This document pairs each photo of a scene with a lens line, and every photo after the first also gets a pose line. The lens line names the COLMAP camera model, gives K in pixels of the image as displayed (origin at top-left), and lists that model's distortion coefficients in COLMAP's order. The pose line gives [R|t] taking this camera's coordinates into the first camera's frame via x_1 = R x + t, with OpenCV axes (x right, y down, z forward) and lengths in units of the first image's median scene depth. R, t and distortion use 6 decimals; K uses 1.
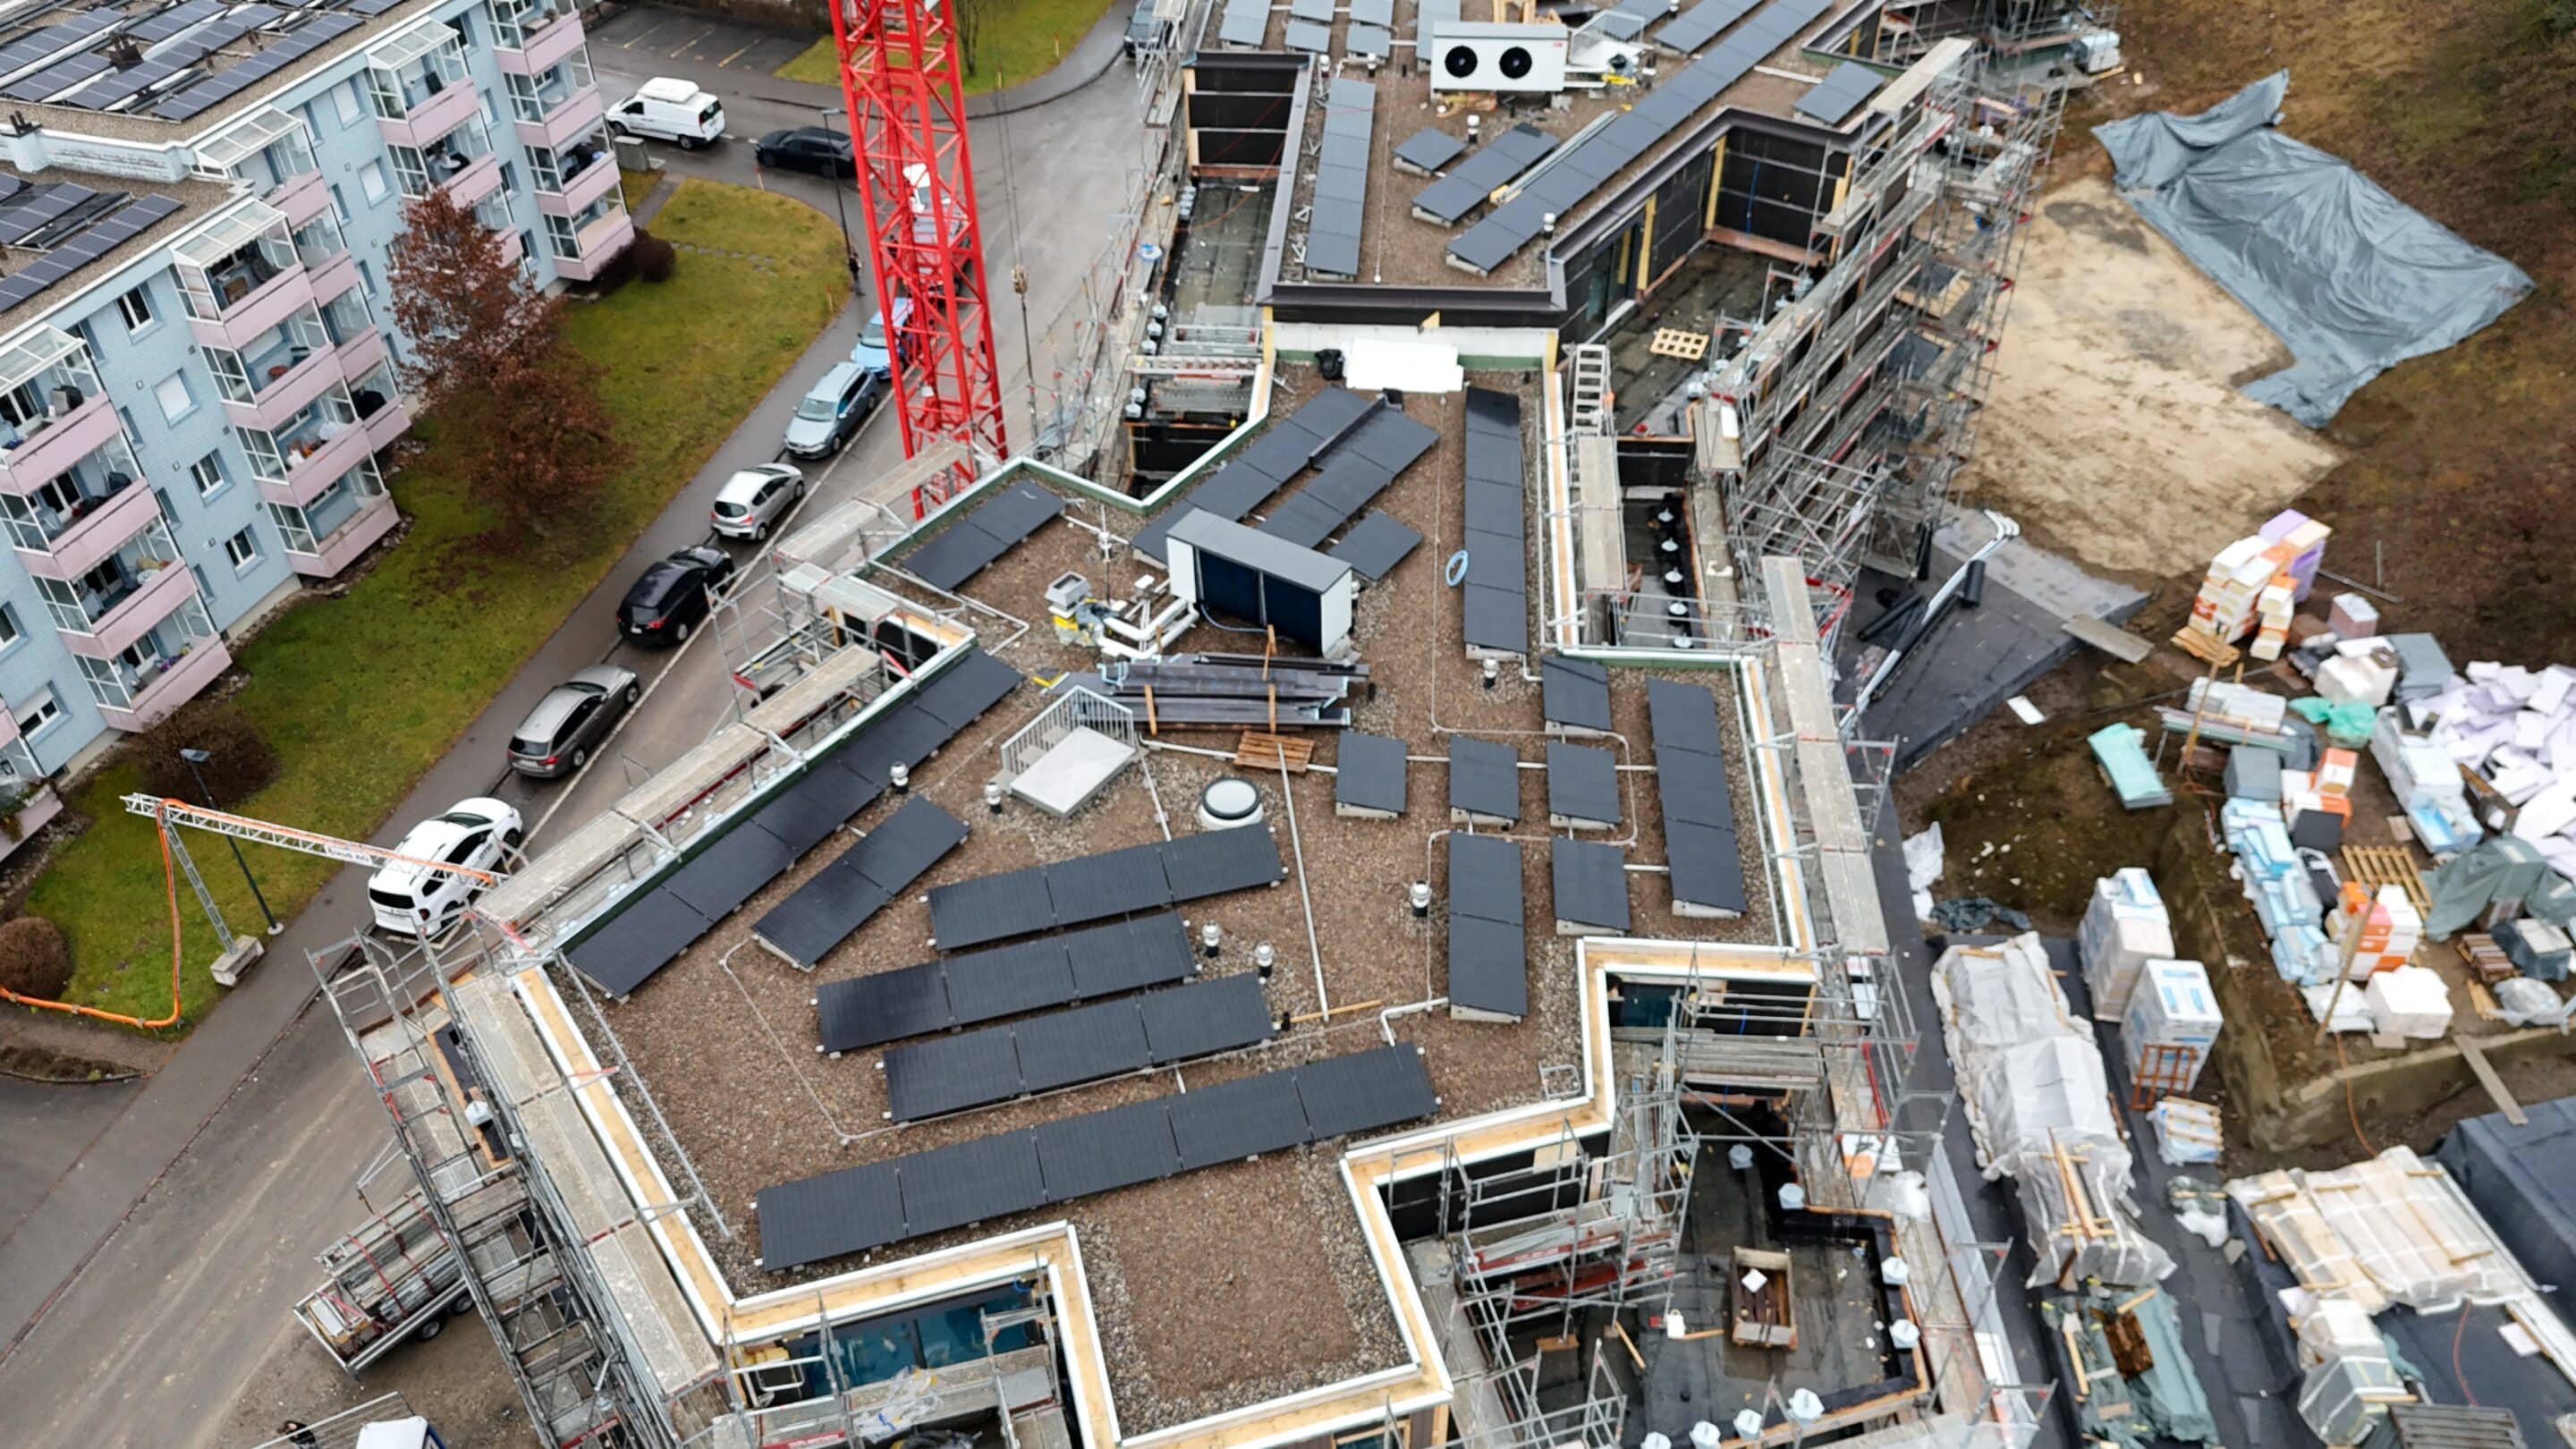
lens RADIAL K [[1896.7, 0, 1304.3], [0, 1896.7, 719.7], [0, 0, 1]] dist [0.066225, -0.059659]
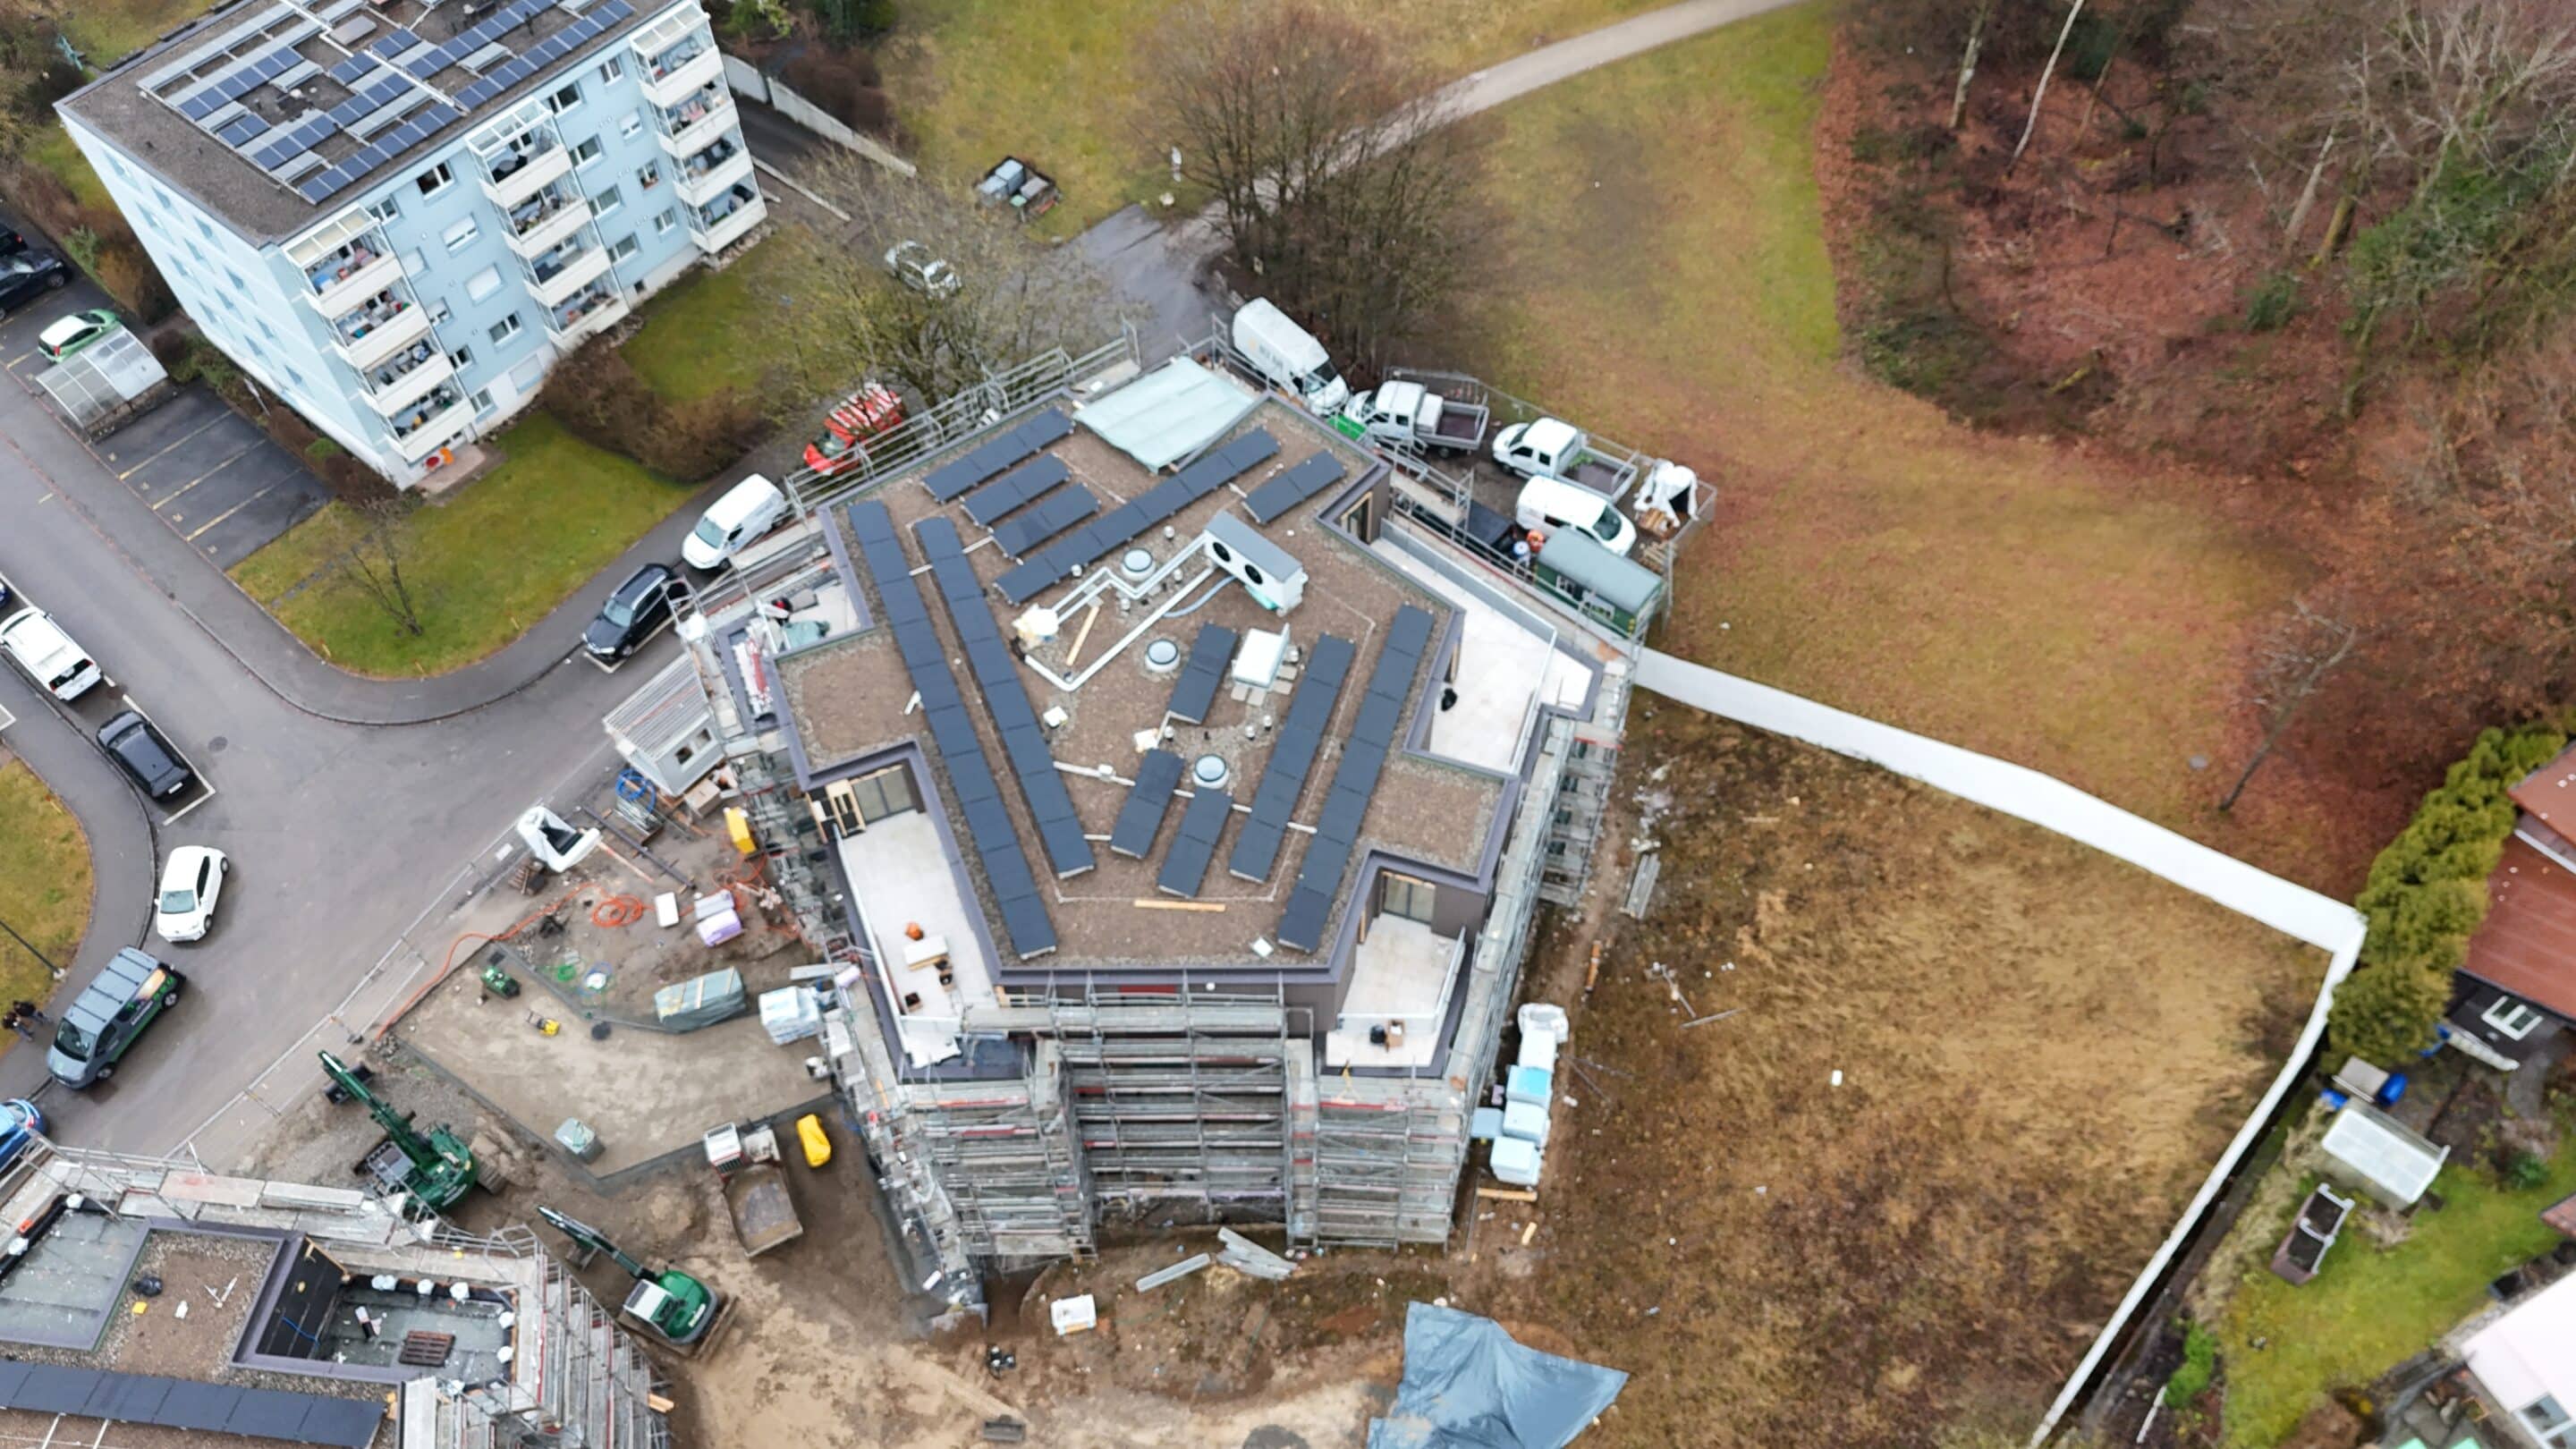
lens RADIAL K [[1896.7, 0, 1292.9], [0, 1896.7, 717.5], [0, 0, 1]] dist [0.066225, -0.059659]
pose [[0.922817, 0.315703, -0.220773, 0.665888], [-0.247057, 0.924703, 0.289634, -1.066453], [0.295588, -0.212735, 0.931328, 0.456873]]
